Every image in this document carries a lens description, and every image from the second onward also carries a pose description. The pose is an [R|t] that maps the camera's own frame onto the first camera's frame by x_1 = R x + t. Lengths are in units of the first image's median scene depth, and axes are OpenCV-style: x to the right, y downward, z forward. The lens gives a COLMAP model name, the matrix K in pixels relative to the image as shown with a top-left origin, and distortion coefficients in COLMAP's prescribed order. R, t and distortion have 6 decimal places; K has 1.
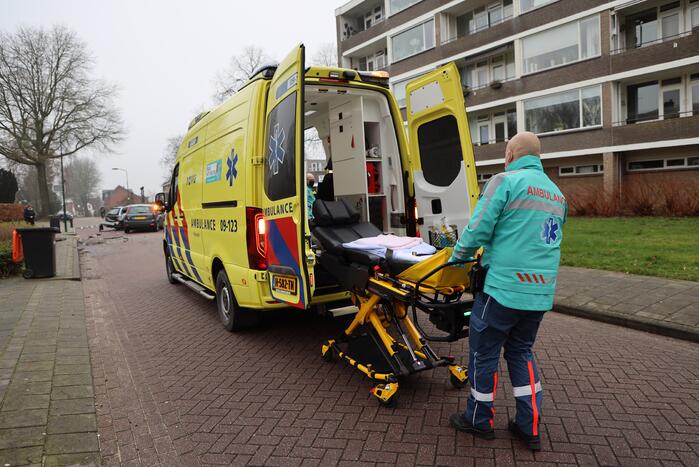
lens RADIAL K [[511.6, 0, 348.5], [0, 511.6, 215.6], [0, 0, 1]] dist [-0.003493, -0.001111]
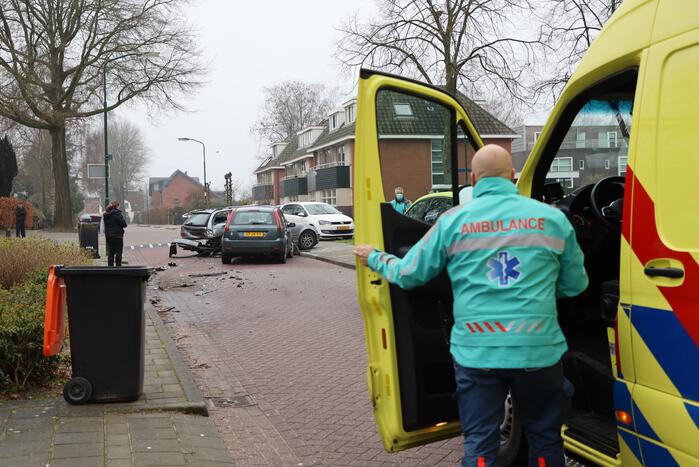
lens RADIAL K [[925.3, 0, 349.9], [0, 925.3, 218.4], [0, 0, 1]] dist [0.192462, -0.017539]
pose [[0.973409, 0.030139, -0.227083, -0.059570], [-0.033455, 0.999382, -0.010768, -0.002185], [0.226618, 0.018079, 0.973816, 0.078556]]
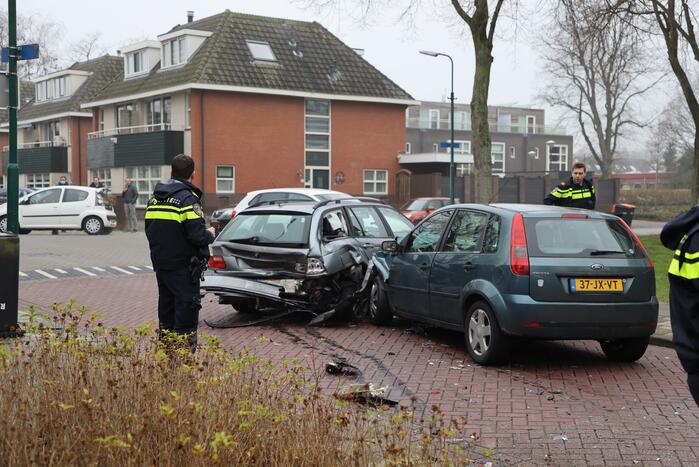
lens RADIAL K [[1017.5, 0, 349.5], [0, 1017.5, 233.5], [0, 0, 1]] dist [0.233499, -0.004455]
pose [[0.990964, 0.051582, 0.123813, -0.274228], [-0.051884, 0.998653, -0.000787, -0.003975], [-0.123687, -0.005644, 0.992305, 0.345392]]
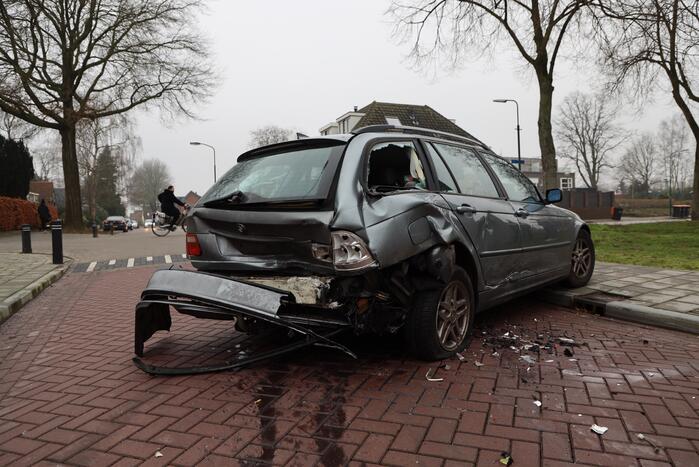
lens RADIAL K [[475.3, 0, 349.5], [0, 475.3, 233.5], [0, 0, 1]] dist [-0.084139, 0.047842]
pose [[0.995714, 0.027901, -0.088179, -0.249592], [-0.027334, 0.999597, 0.007626, 0.001433], [0.088357, -0.005183, 0.996075, 0.520104]]
